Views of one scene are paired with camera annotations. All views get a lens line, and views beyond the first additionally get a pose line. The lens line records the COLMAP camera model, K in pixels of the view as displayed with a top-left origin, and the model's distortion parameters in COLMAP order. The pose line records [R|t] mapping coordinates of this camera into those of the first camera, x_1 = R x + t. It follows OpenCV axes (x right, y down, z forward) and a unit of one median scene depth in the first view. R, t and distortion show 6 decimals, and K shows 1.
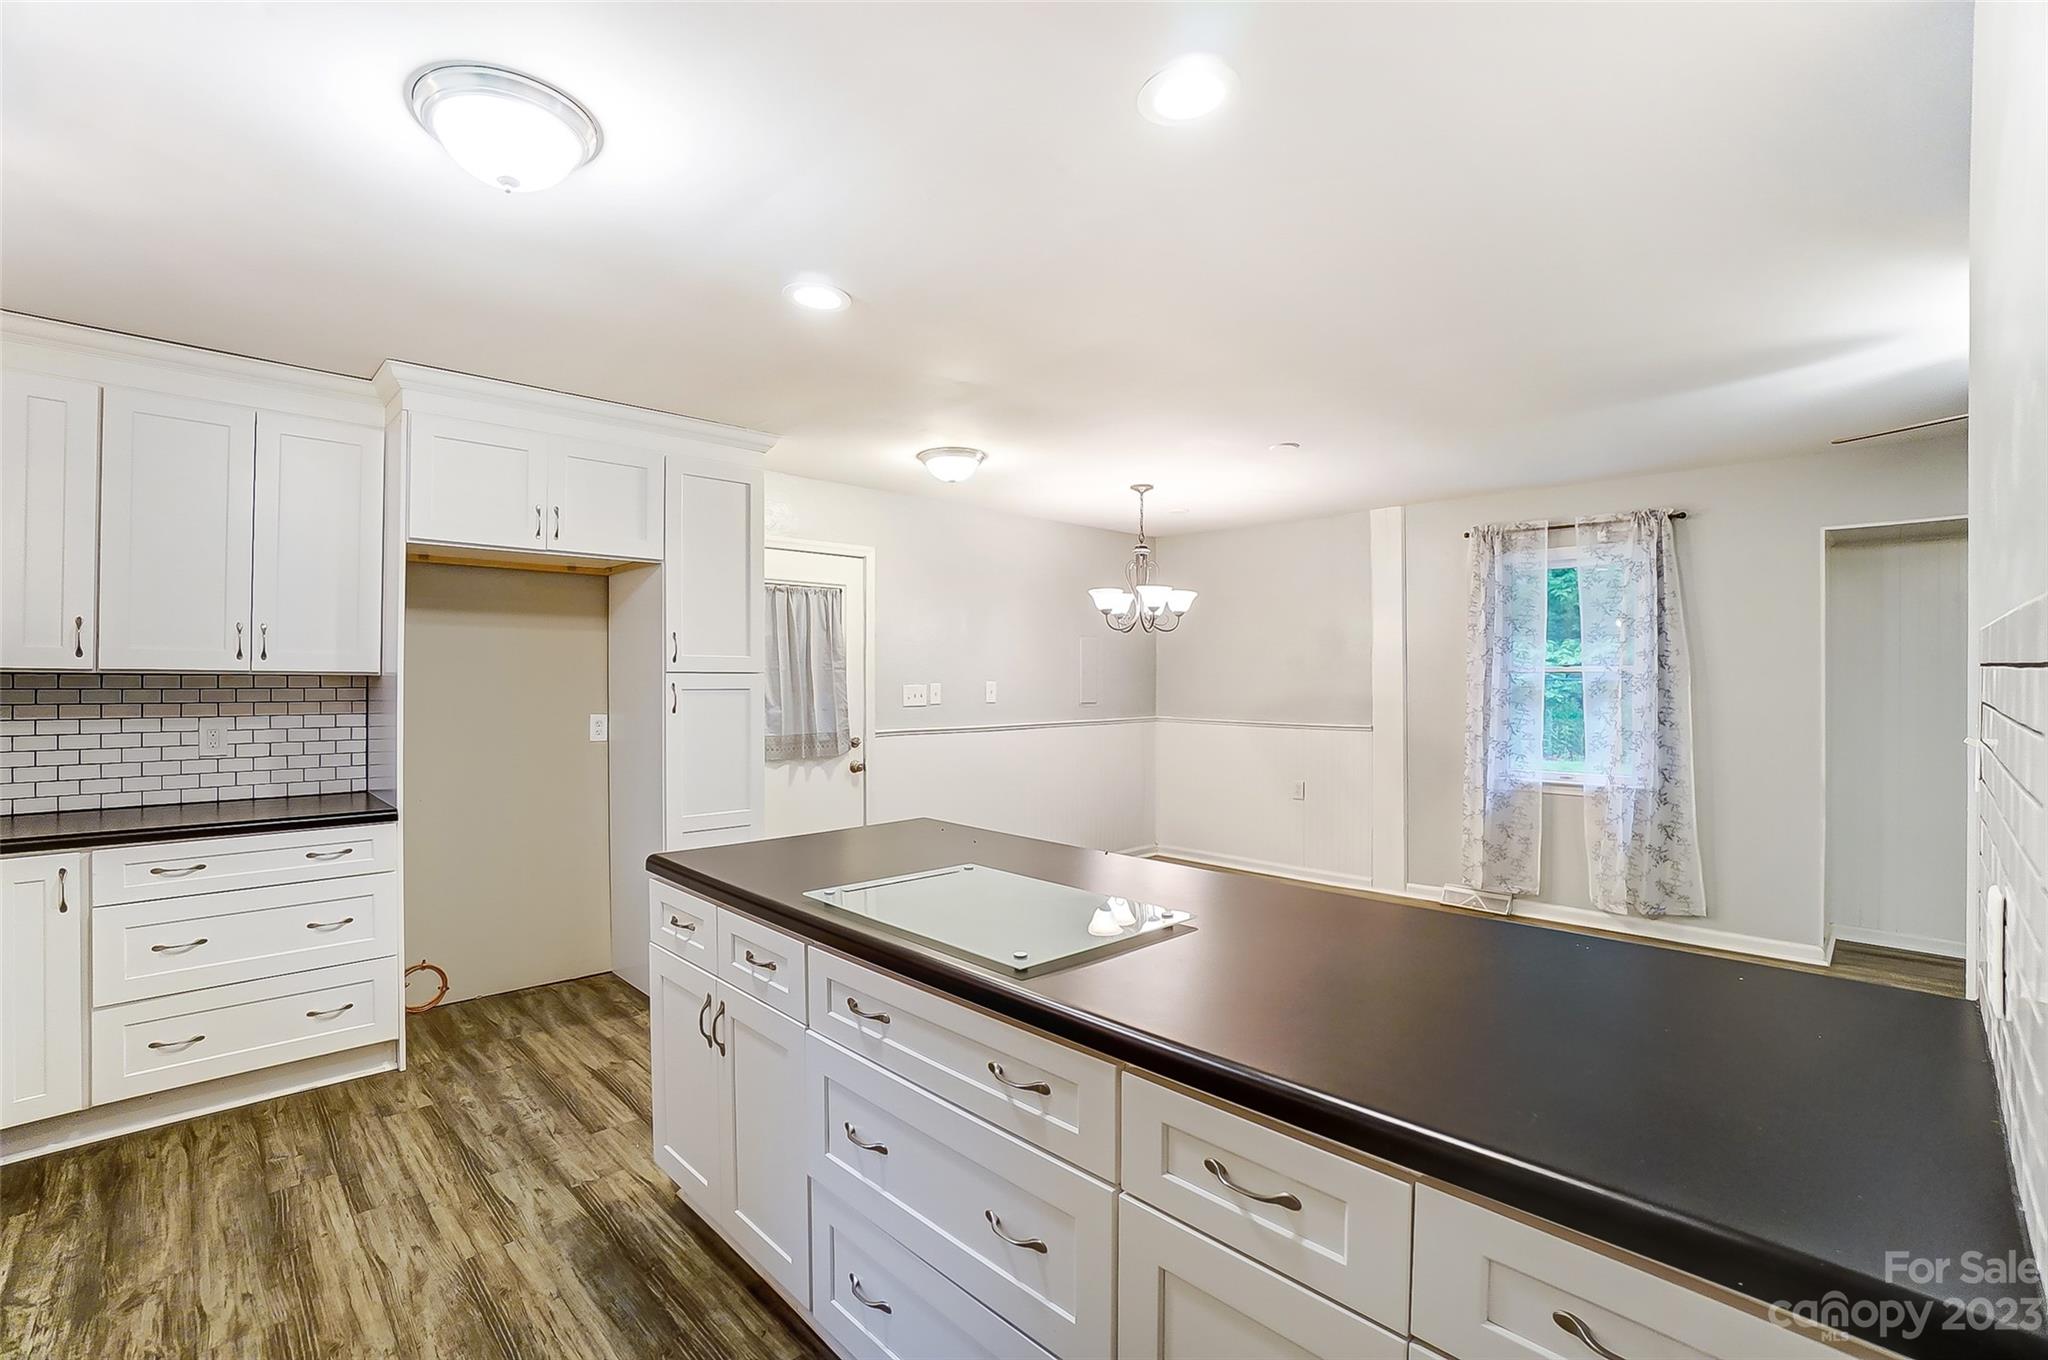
lens RADIAL K [[907.0, 0, 999.2], [0, 907.0, 685.7], [0, 0, 1]] dist [-0.067295, 0.023173]
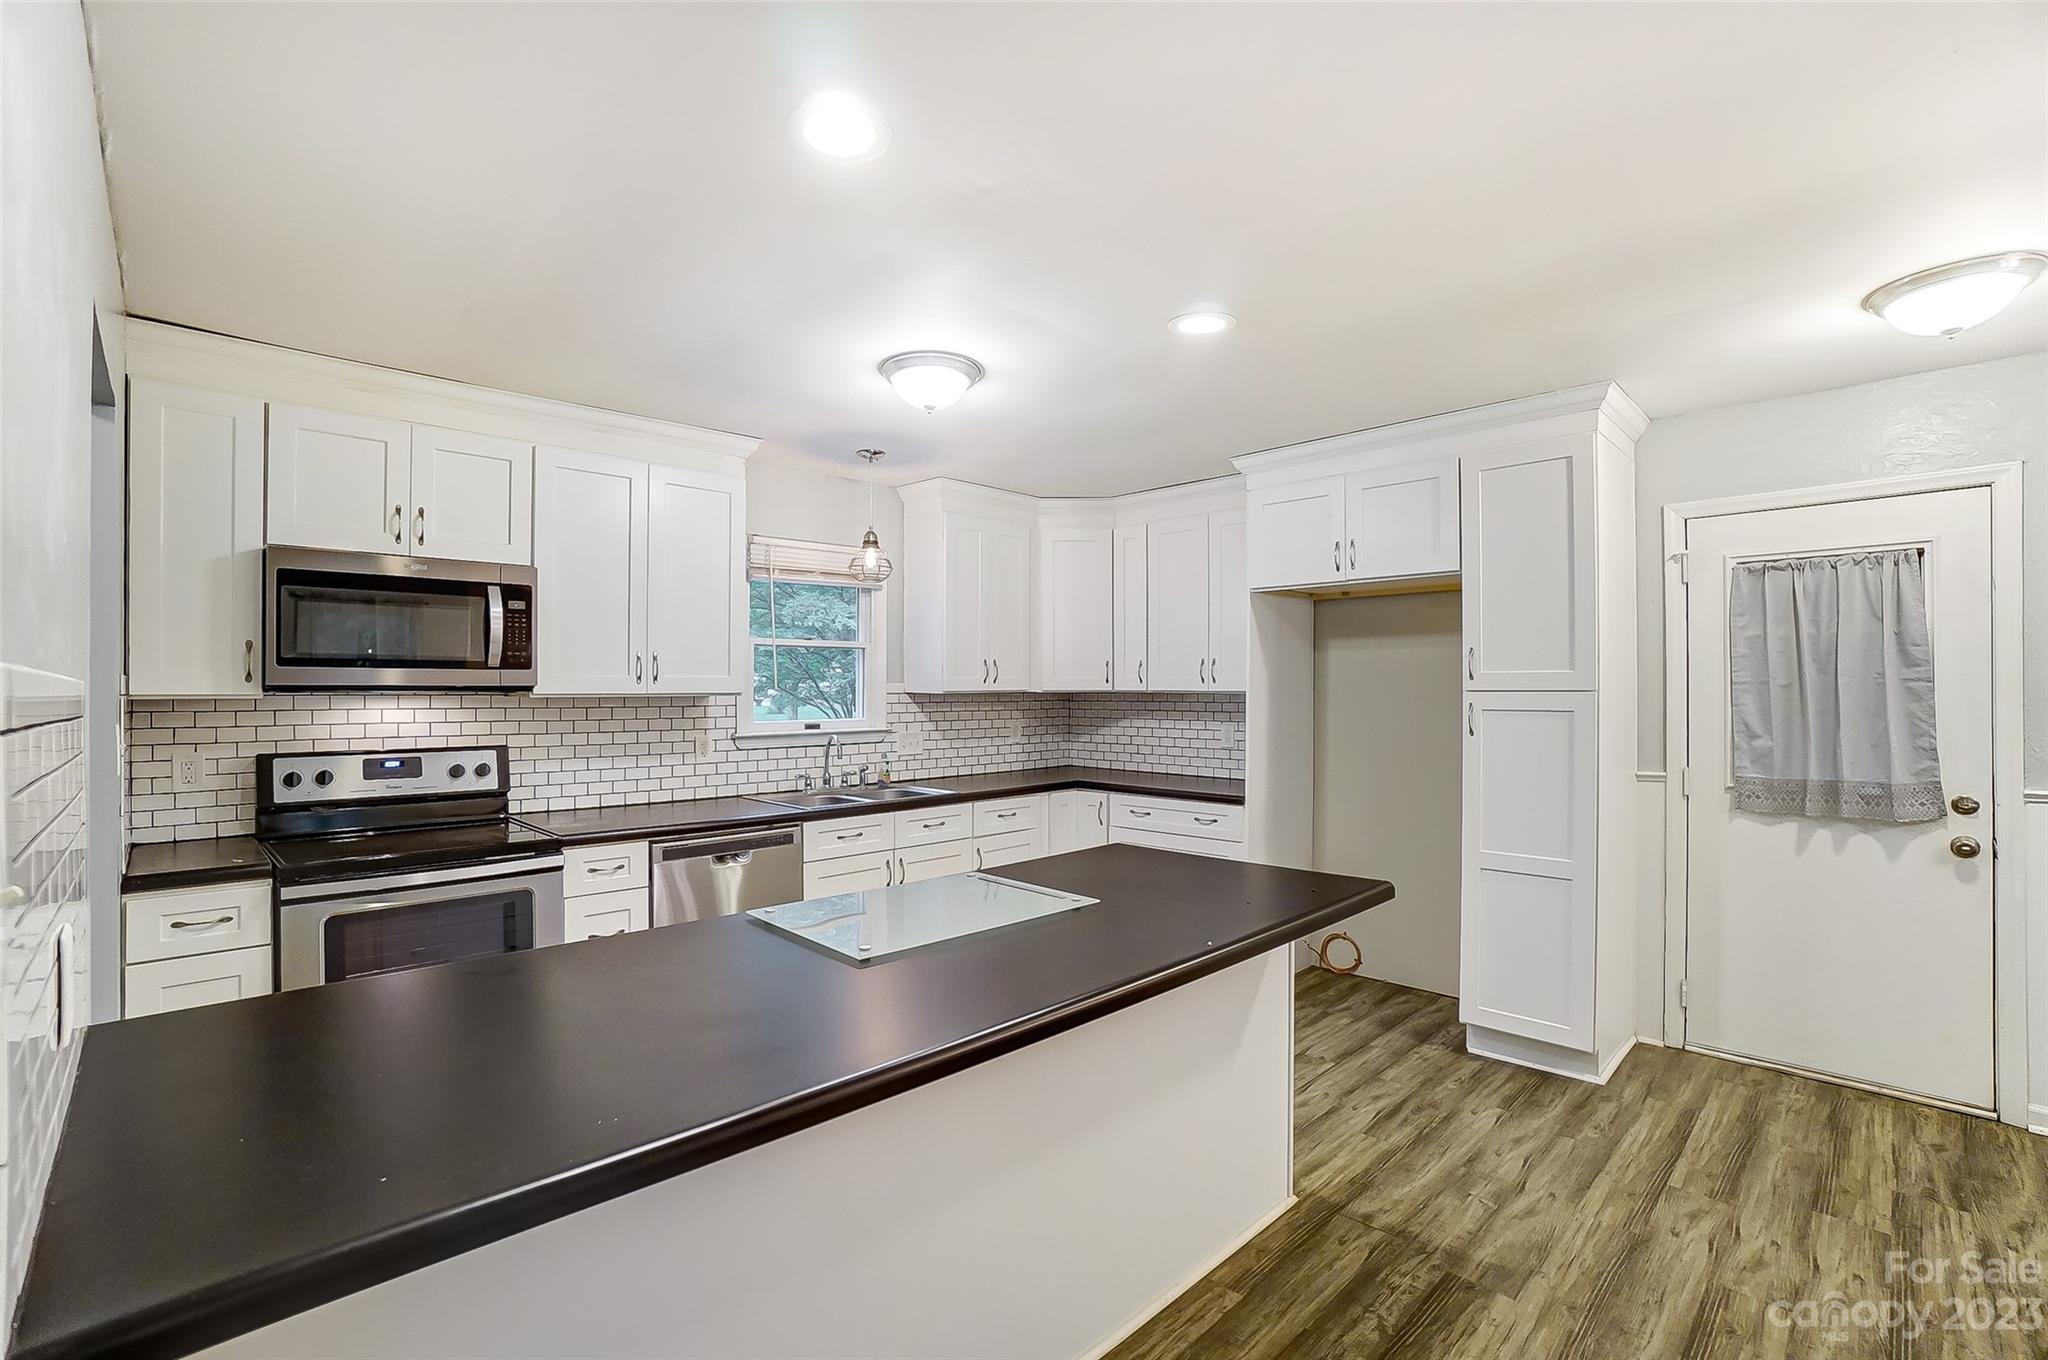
lens RADIAL K [[907.0, 0, 999.2], [0, 907.0, 685.7], [0, 0, 1]] dist [-0.067295, 0.023173]
pose [[0.001069, -0.003278, -0.999994, 0.548552], [-0.002016, 0.999993, -0.003281, -0.016536], [0.999997, 0.002020, 0.001062, 0.521116]]
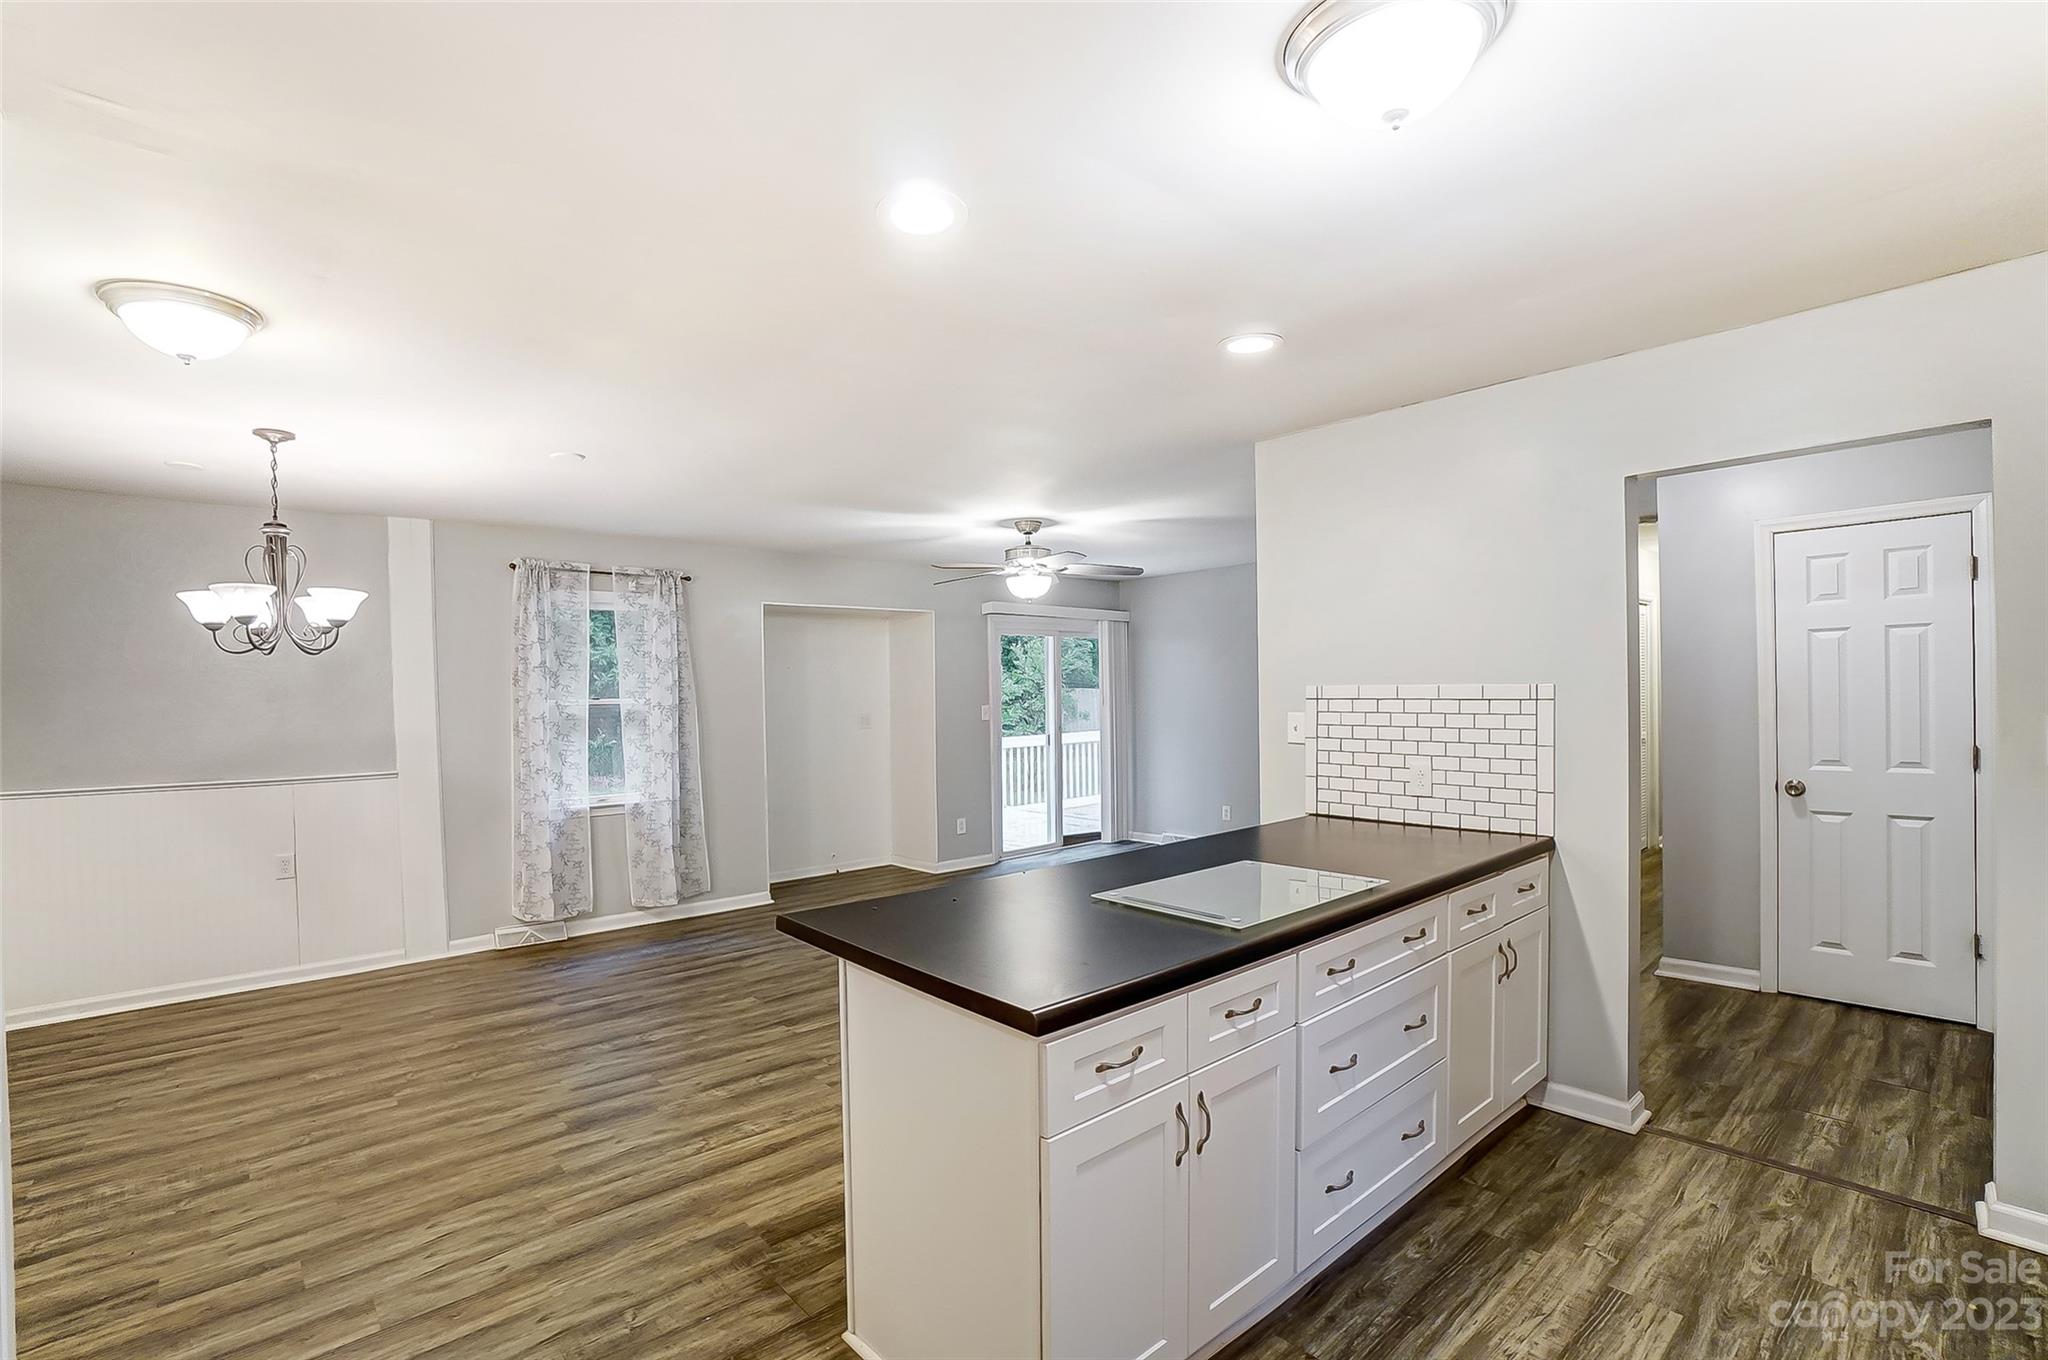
lens RADIAL K [[935.8, 0, 994.8], [0, 935.8, 702.5], [0, 0, 1]] dist [-0.065736, 0.025163]
pose [[0.043107, -0.012380, 0.998994, -0.660811], [0.025102, 0.999621, 0.011305, -0.024981], [-0.998755, 0.024590, 0.043401, 0.619303]]
